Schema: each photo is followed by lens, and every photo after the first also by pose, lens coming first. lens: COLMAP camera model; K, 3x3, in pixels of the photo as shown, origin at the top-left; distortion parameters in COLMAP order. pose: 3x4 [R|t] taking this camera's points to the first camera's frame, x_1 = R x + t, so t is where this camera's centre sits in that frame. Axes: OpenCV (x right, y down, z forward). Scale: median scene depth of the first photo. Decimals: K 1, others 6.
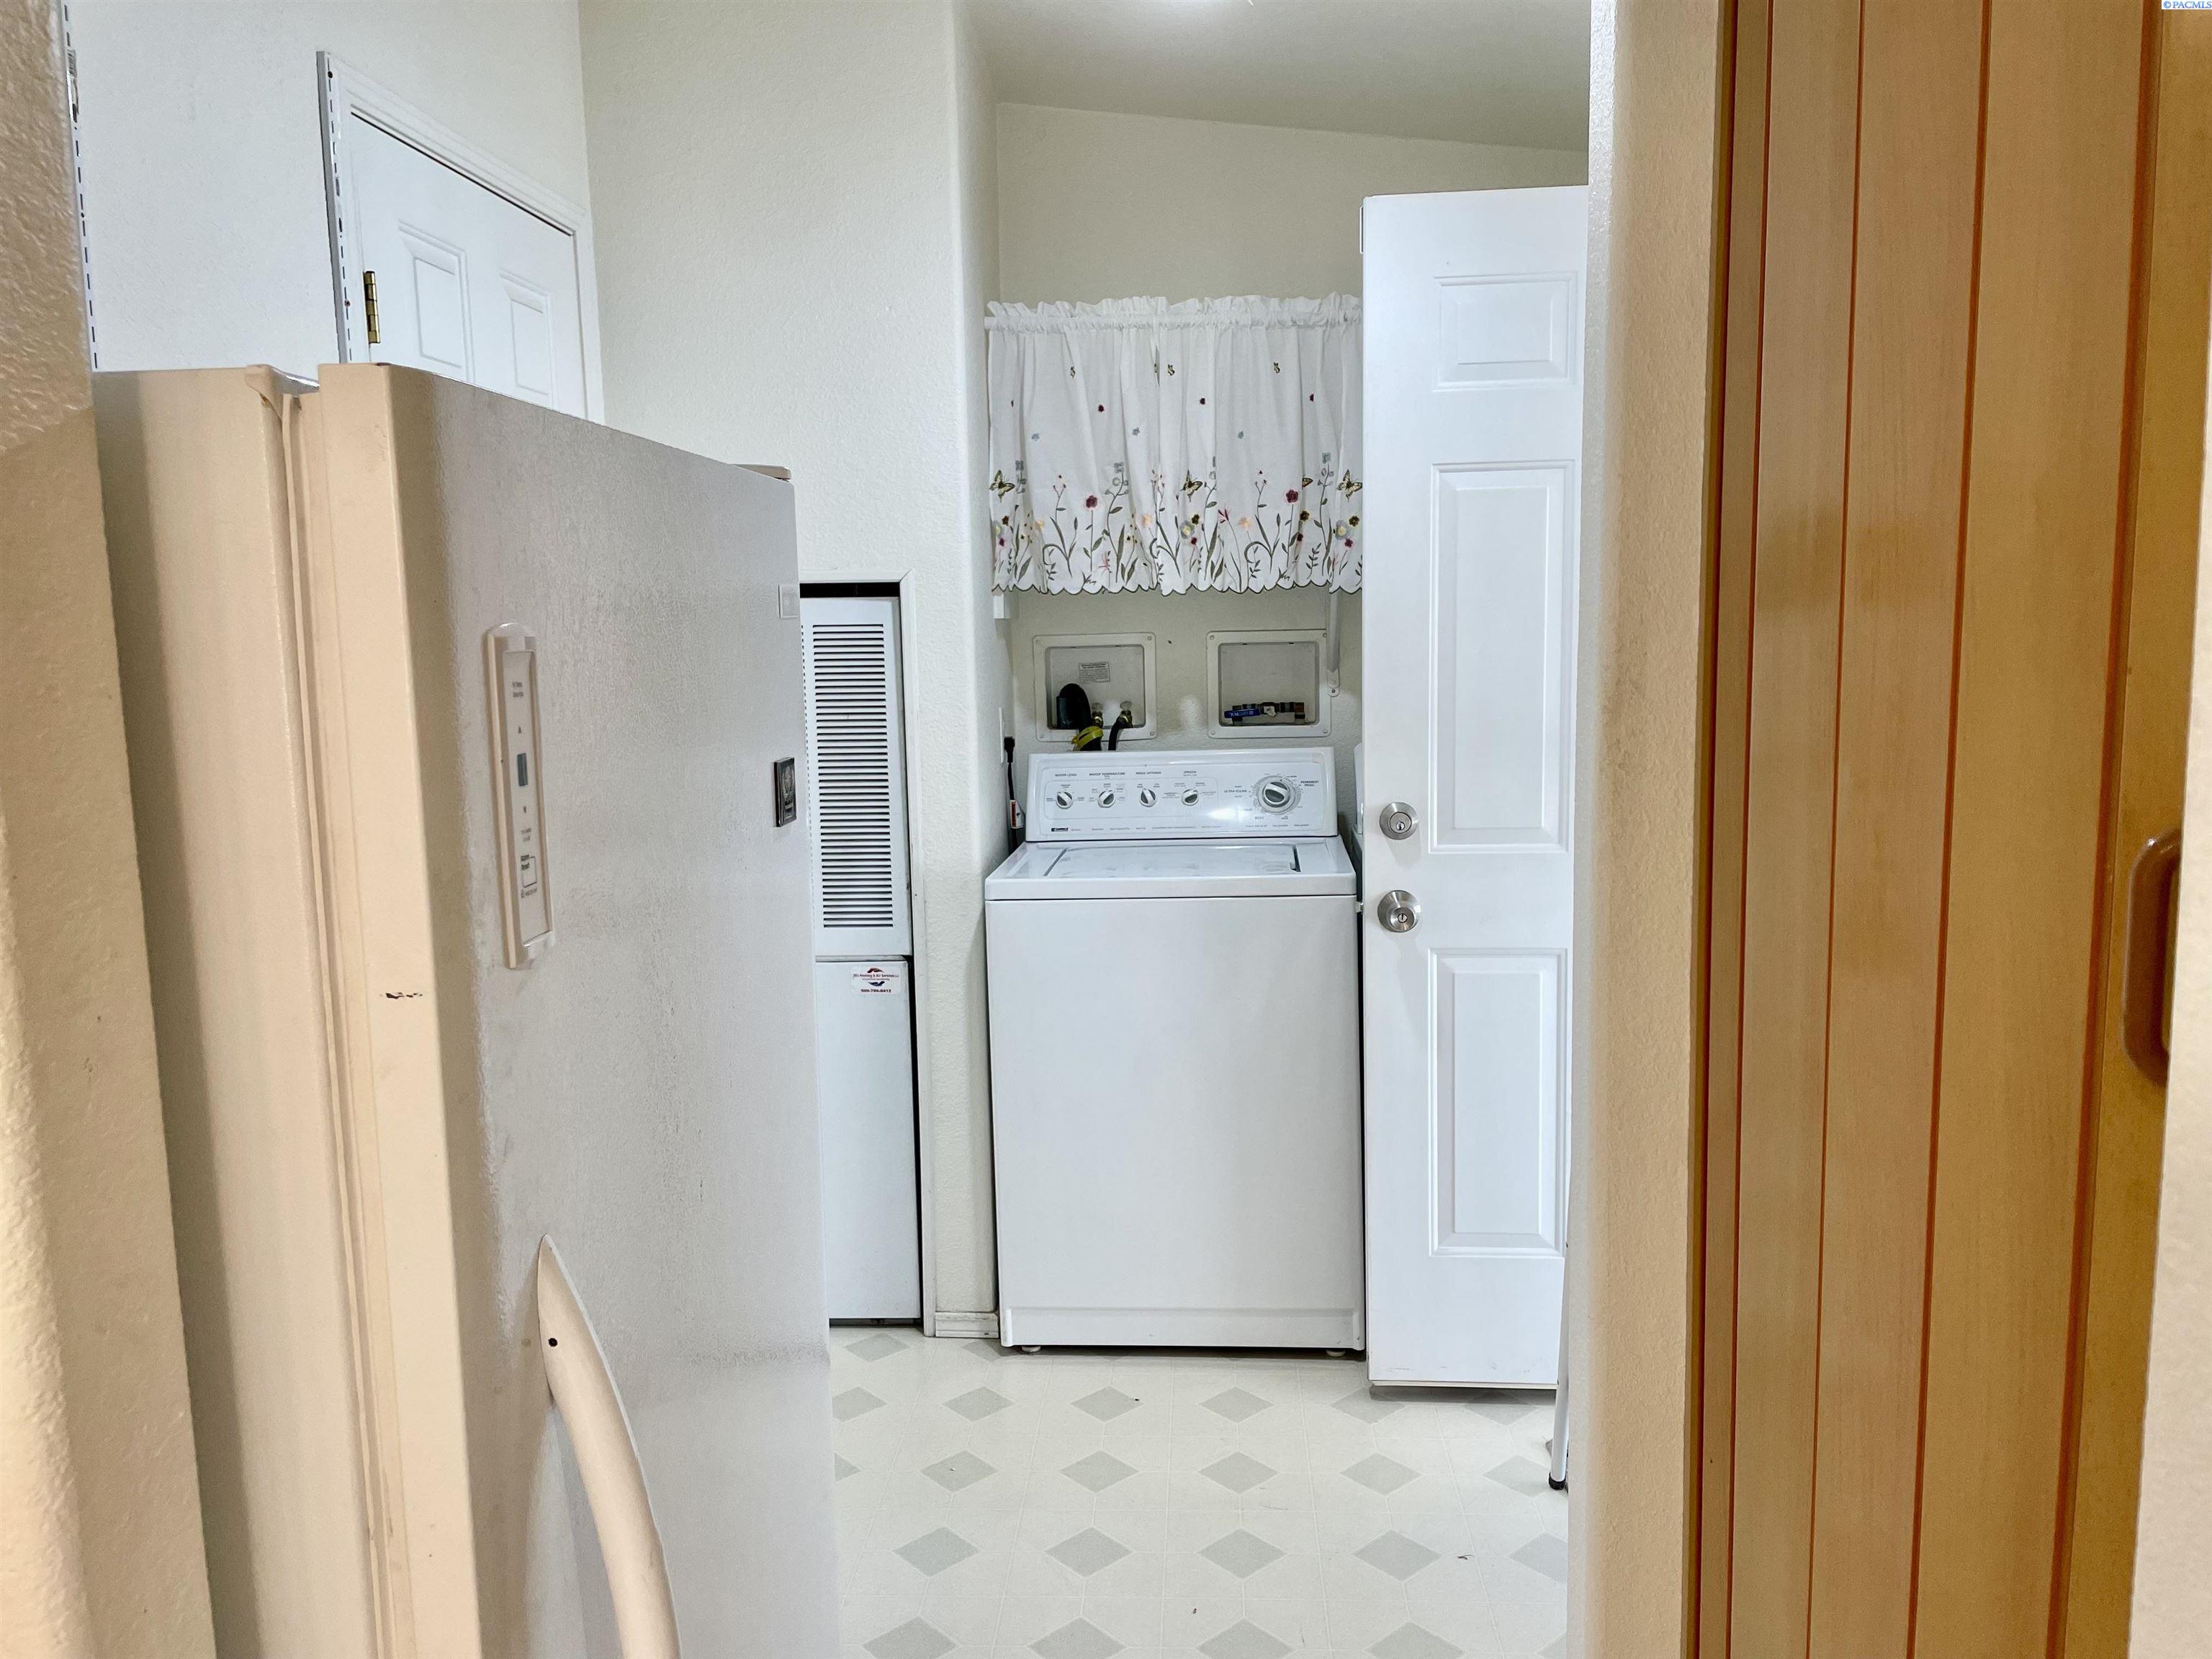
lens RADIAL K [[1653.6, 0, 1109.6], [0, 1653.6, 820.2], [0, 0, 1]] dist [0.089929, -0.118622]
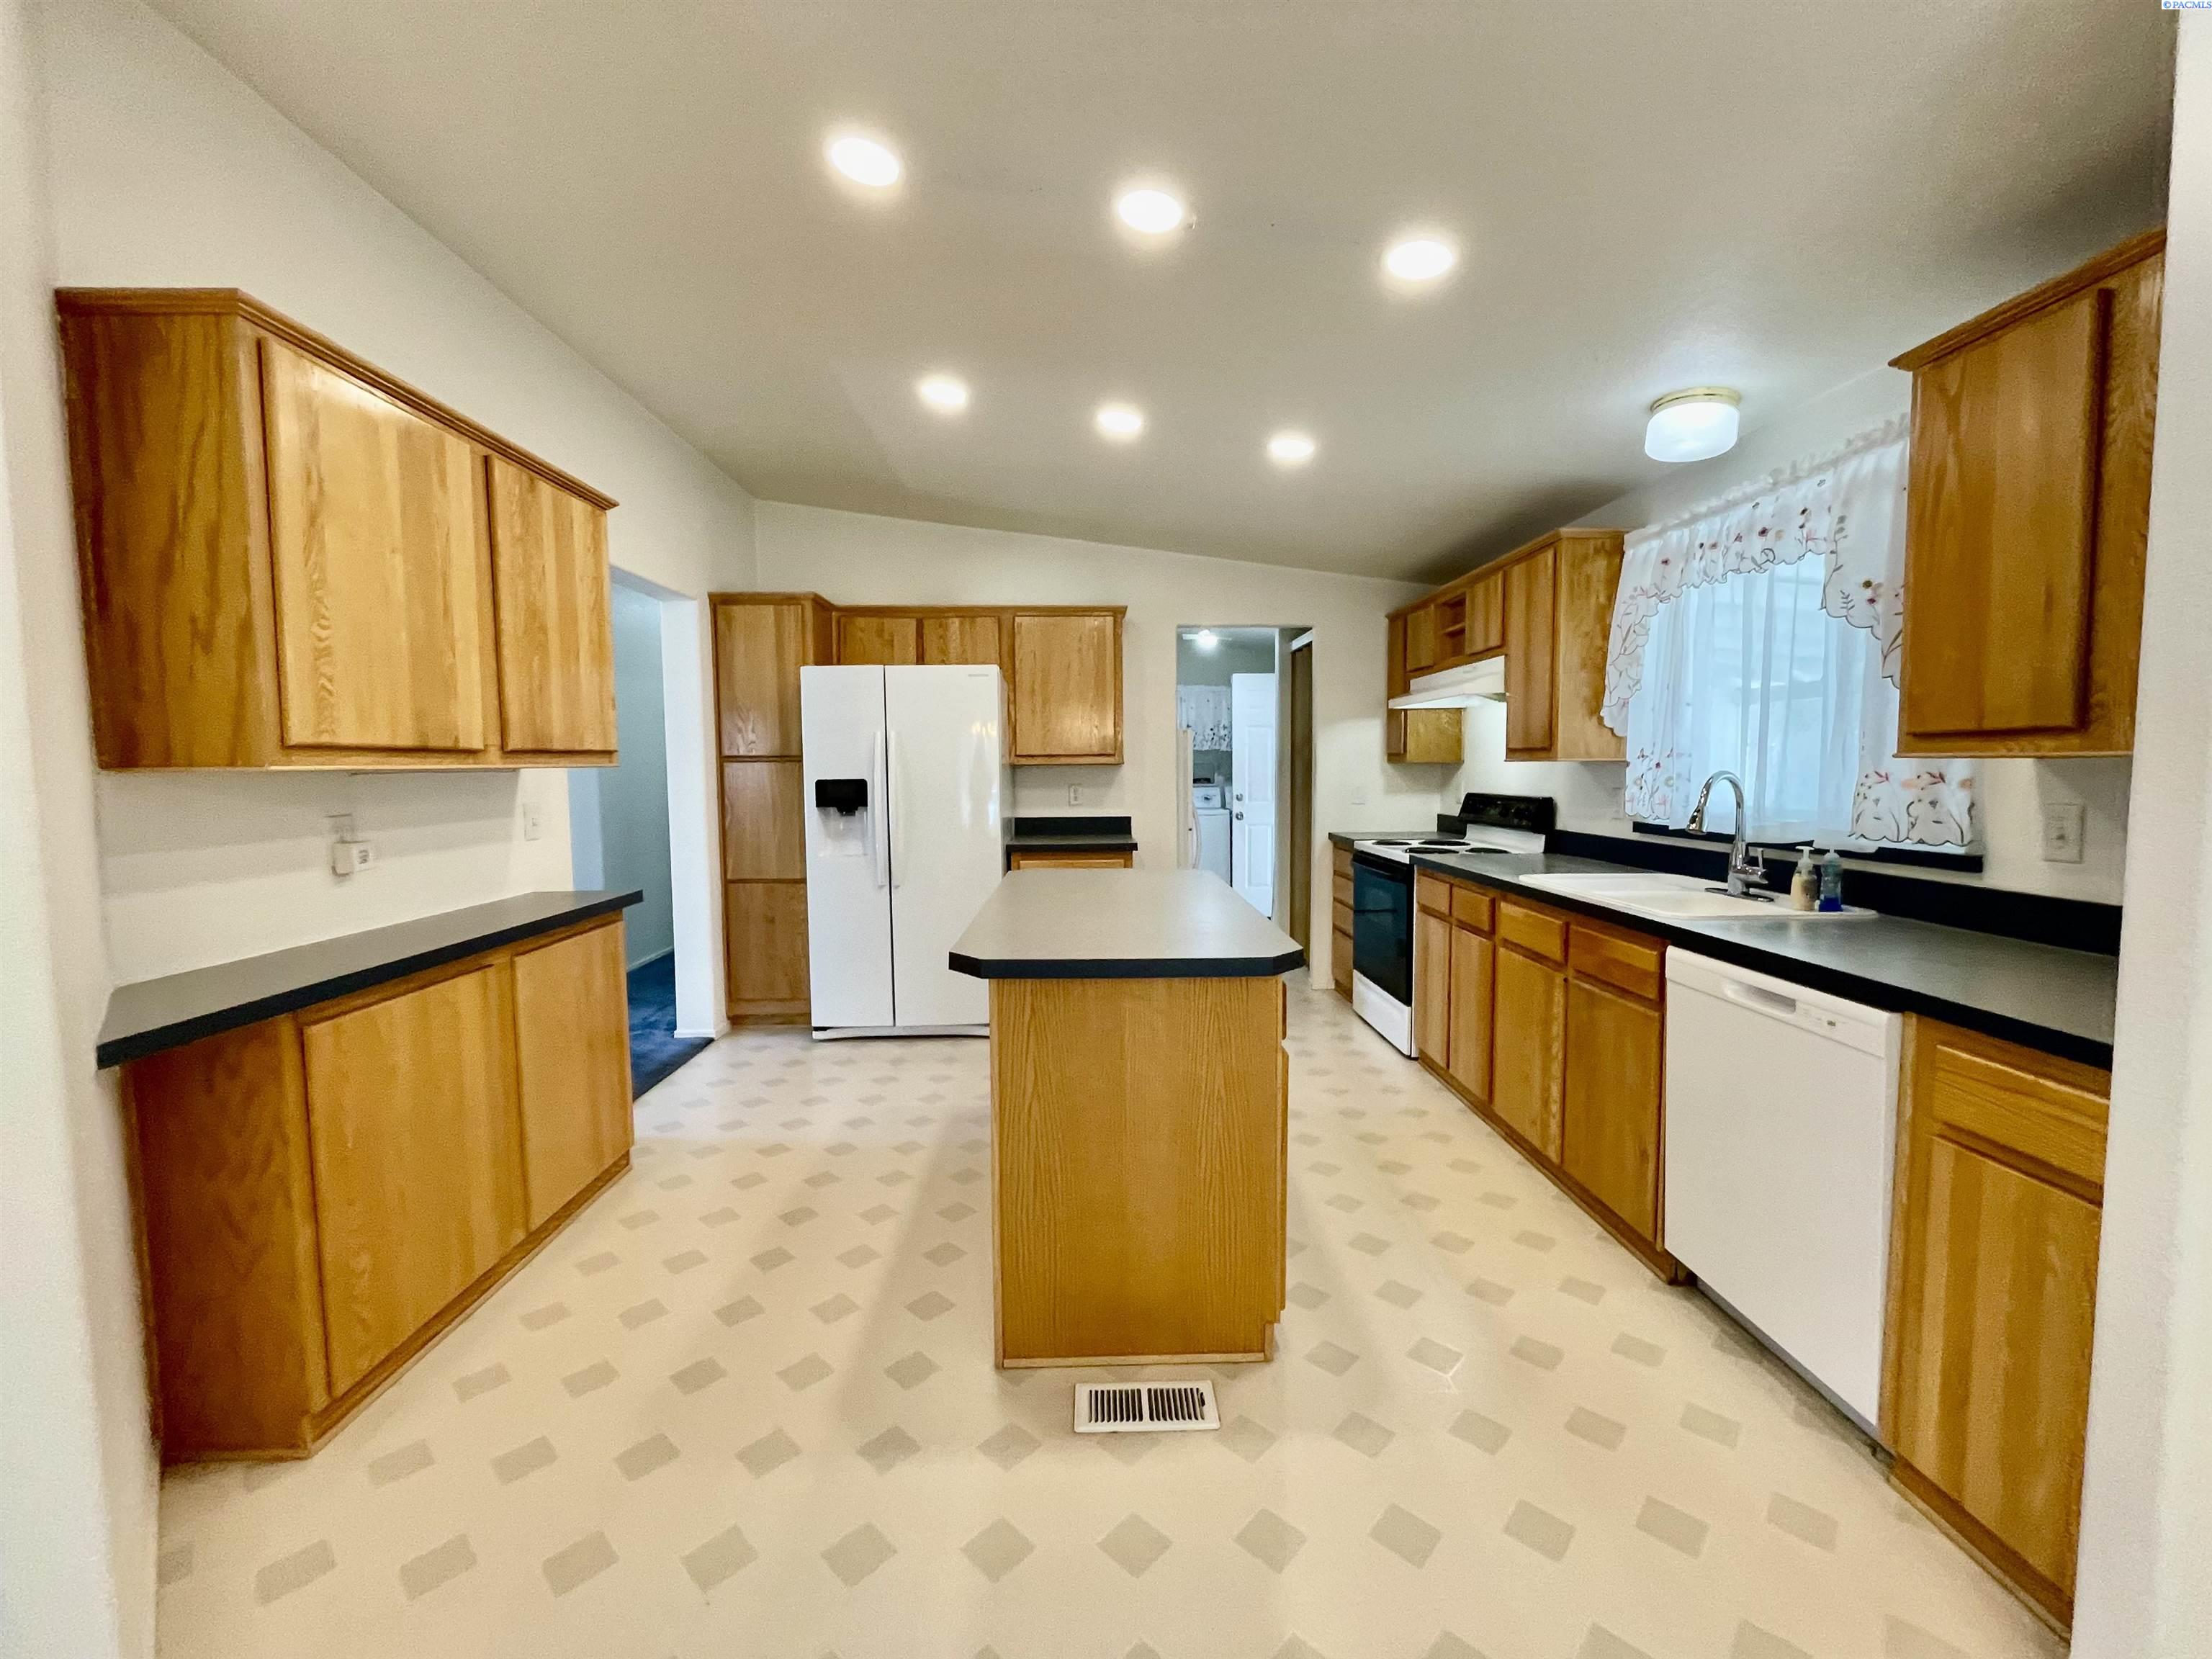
lens RADIAL K [[890.8, 0, 1116.7], [0, 890.8, 827.0], [0, 0, 1]] dist [-0.004698, -0.000475]
pose [[0.995239, 0.007419, 0.097183, -0.384943], [-0.001331, 0.998041, -0.062553, 0.221253], [-0.097457, 0.062126, 0.993299, -1.365490]]
